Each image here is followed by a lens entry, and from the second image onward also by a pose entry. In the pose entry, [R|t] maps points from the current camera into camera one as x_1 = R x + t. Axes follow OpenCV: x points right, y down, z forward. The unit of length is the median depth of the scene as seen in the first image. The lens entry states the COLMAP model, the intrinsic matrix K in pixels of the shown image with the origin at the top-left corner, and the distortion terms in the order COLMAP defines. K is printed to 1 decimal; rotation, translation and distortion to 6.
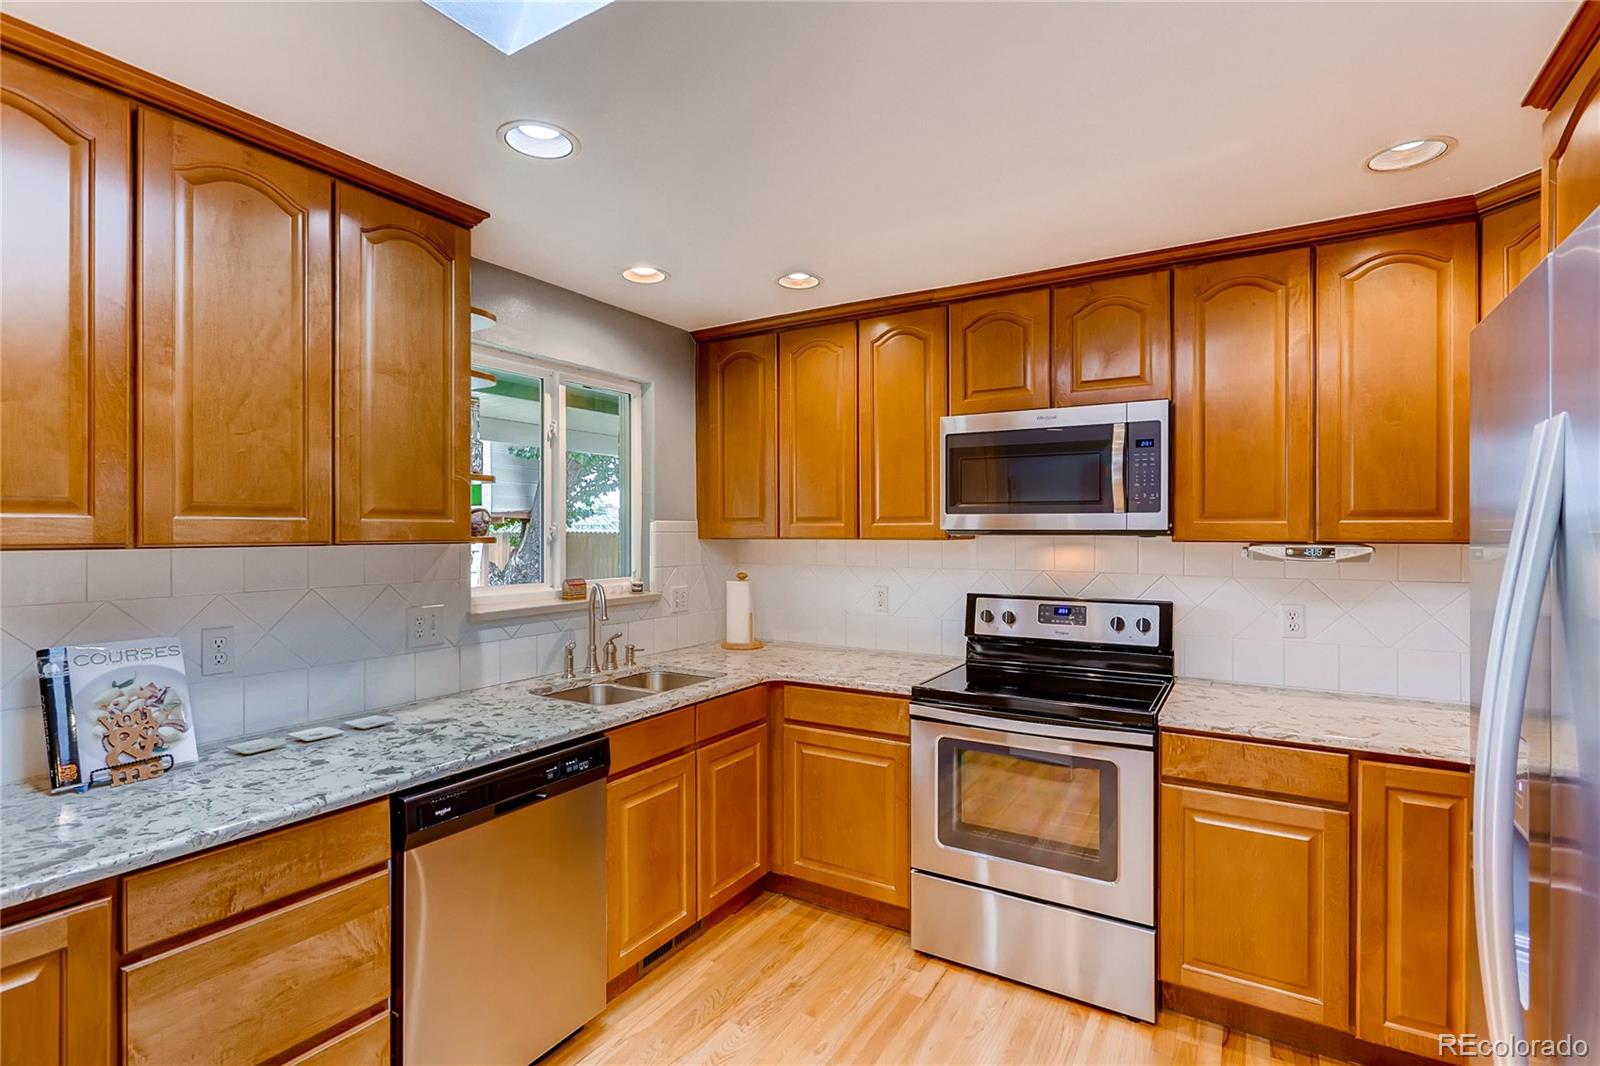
lens RADIAL K [[761.0, 0, 796.3], [0, 761.0, 527.9], [0, 0, 1]] dist [-0.010190, 0.004014]
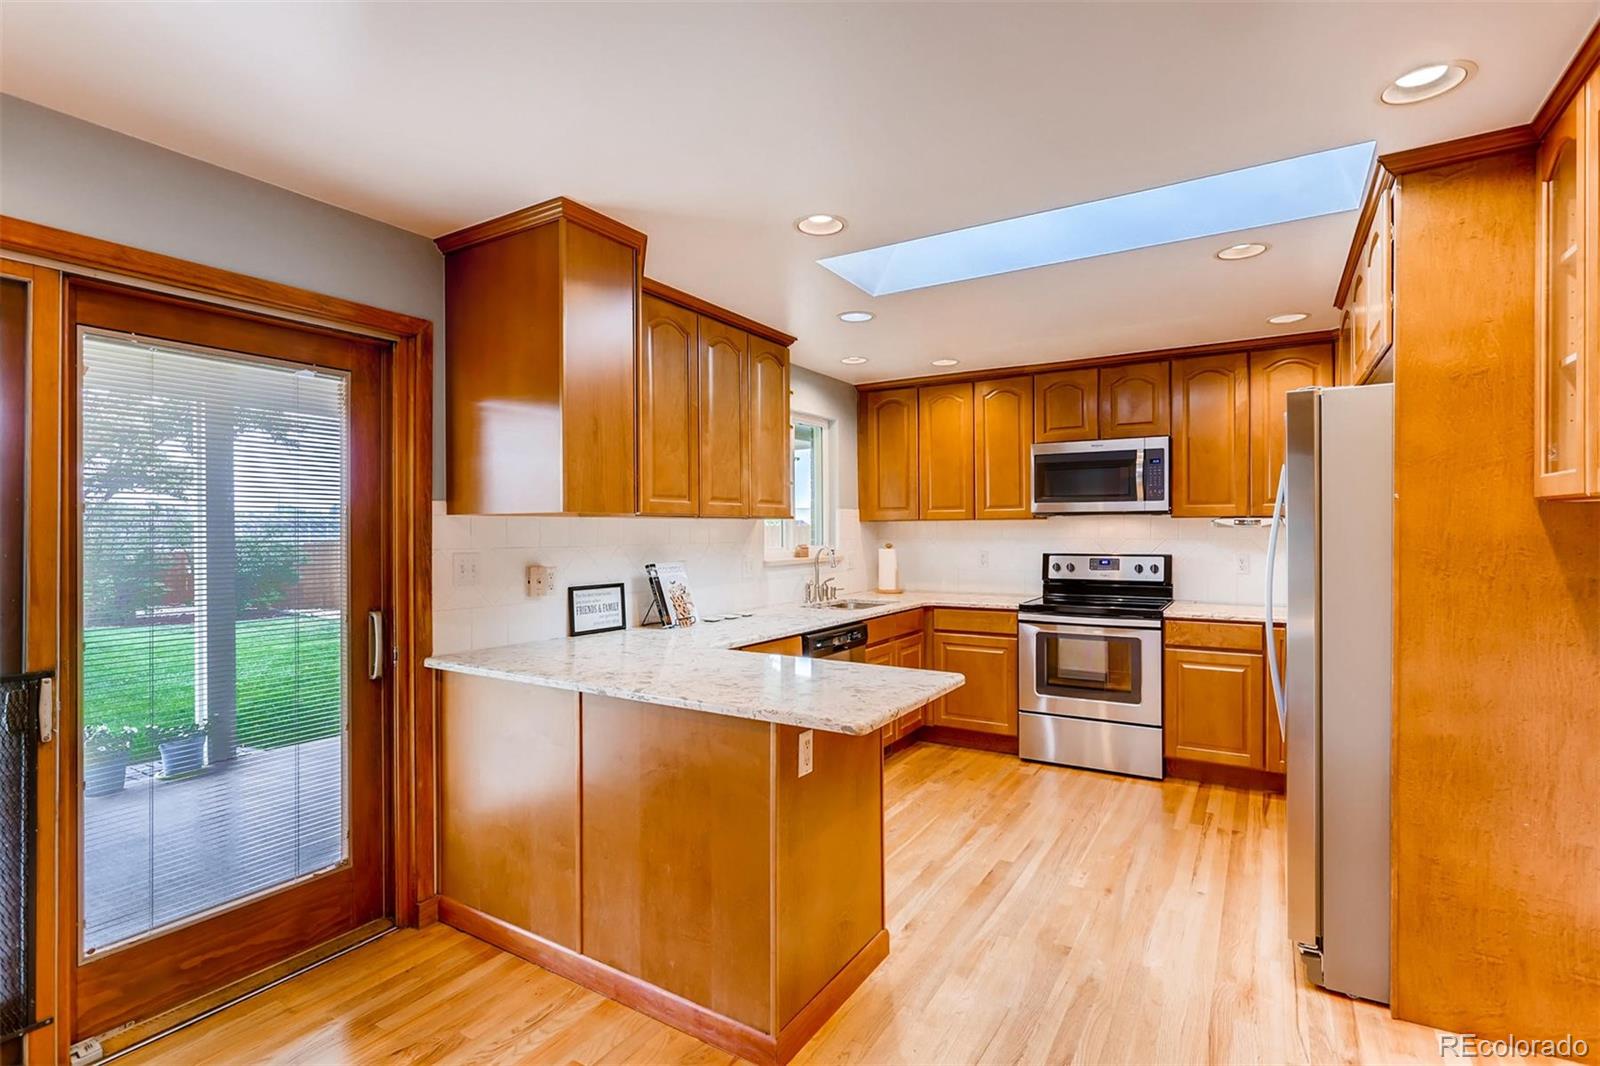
lens RADIAL K [[761.0, 0, 799.7], [0, 761.0, 531.5], [0, 0, 1]] dist [-0.010190, 0.004014]
pose [[0.999986, -0.005280, 0.000004, -0.343200], [0.005280, 0.999971, 0.005532, 0.034702], [-0.000033, -0.005532, 0.999985, -0.713456]]
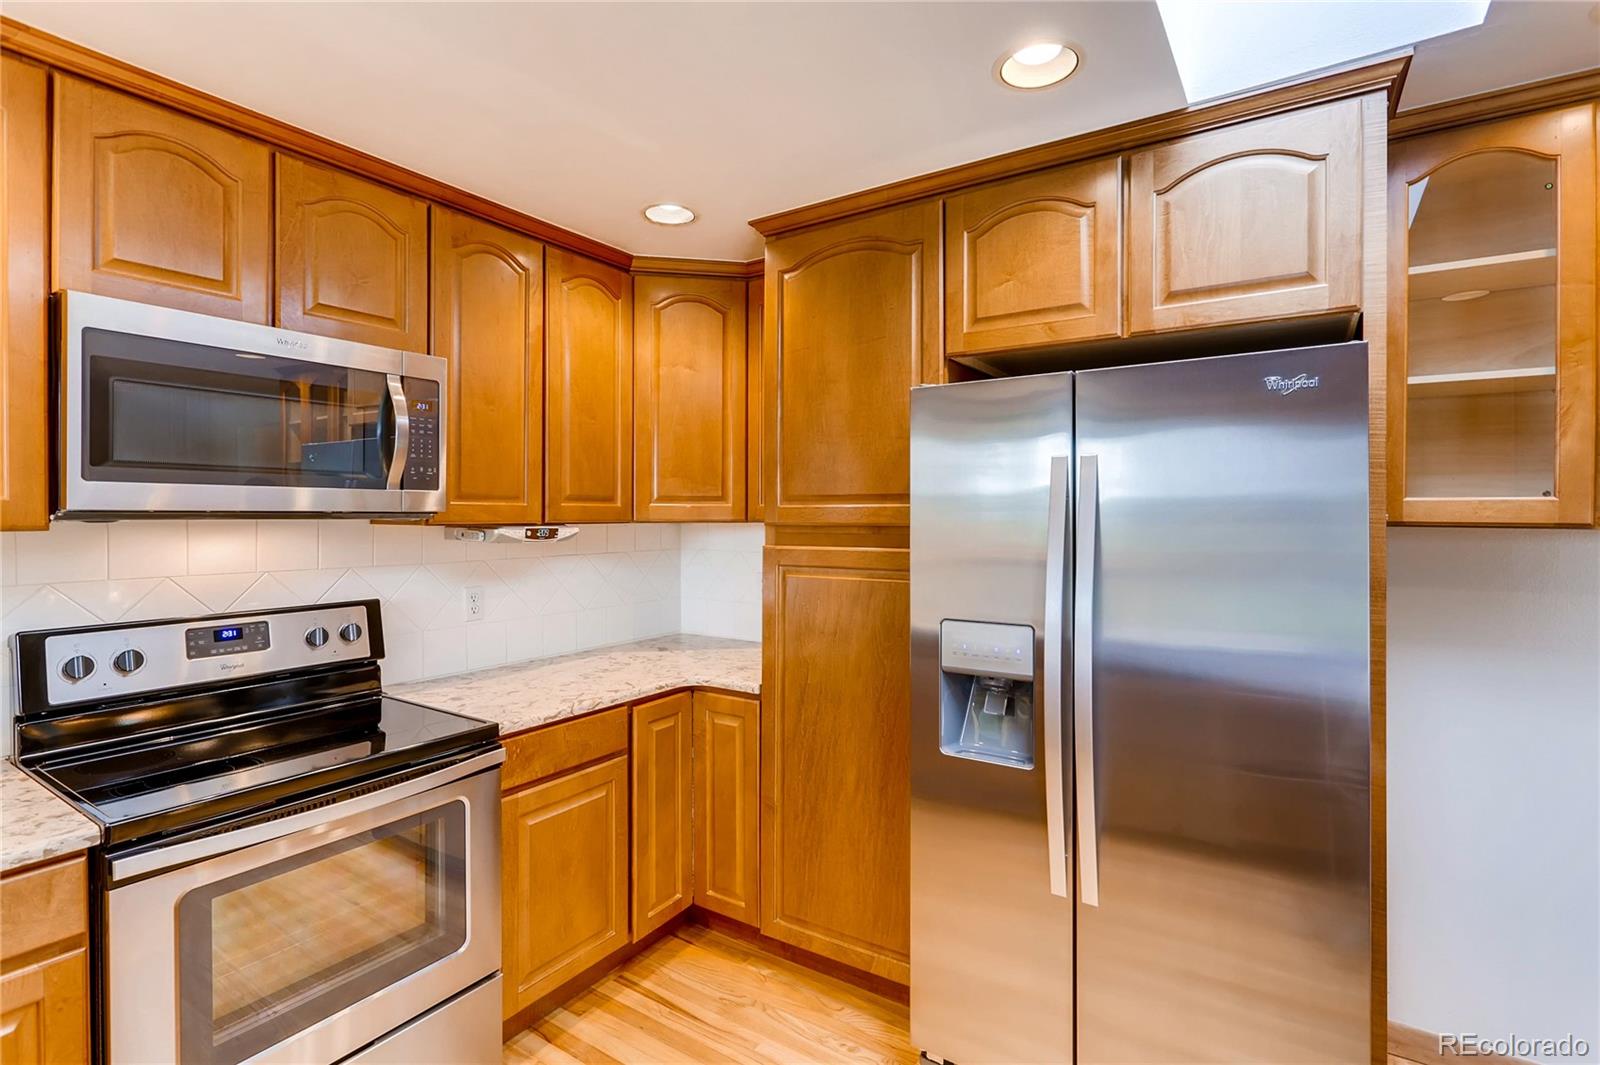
lens RADIAL K [[761.0, 0, 800.4], [0, 761.0, 516.0], [0, 0, 1]] dist [-0.010190, 0.004014]
pose [[0.033676, -0.006047, 0.999415, -0.328395], [-0.005318, 0.999966, 0.006230, -0.000233], [-0.999419, -0.005524, 0.033643, 0.539062]]
